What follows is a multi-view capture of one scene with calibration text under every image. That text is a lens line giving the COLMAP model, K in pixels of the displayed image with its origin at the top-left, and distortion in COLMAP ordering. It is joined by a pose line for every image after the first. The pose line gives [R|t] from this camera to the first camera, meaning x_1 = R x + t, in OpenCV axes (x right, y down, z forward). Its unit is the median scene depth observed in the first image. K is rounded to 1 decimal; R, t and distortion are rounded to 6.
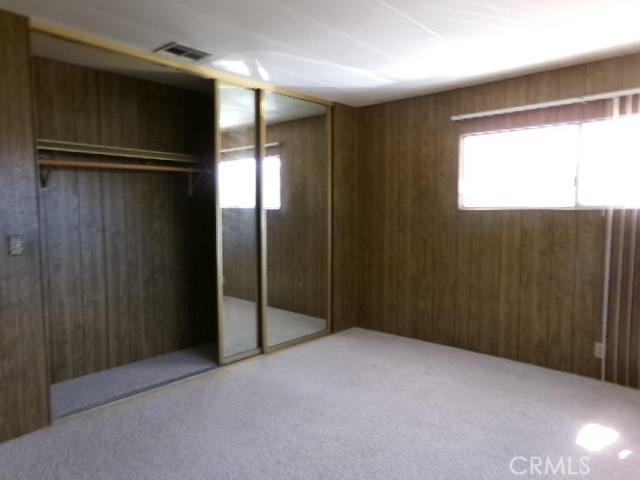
lens RADIAL K [[444.0, 0, 317.9], [0, 444.0, 243.1], [0, 0, 1]] dist [-0.074591, 0.111064]
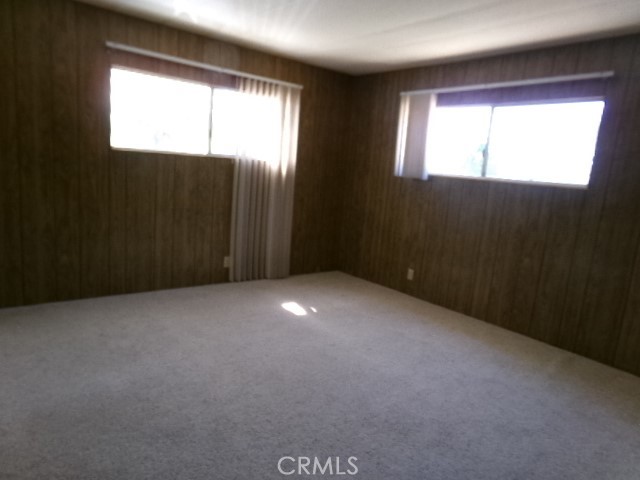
lens RADIAL K [[444.0, 0, 317.9], [0, 444.0, 243.1], [0, 0, 1]] dist [-0.074591, 0.111064]
pose [[0.143036, -0.153266, 0.977778, -0.592081], [-0.002402, 0.987880, 0.155201, -0.026190], [-0.989715, -0.024548, 0.140934, 0.469549]]
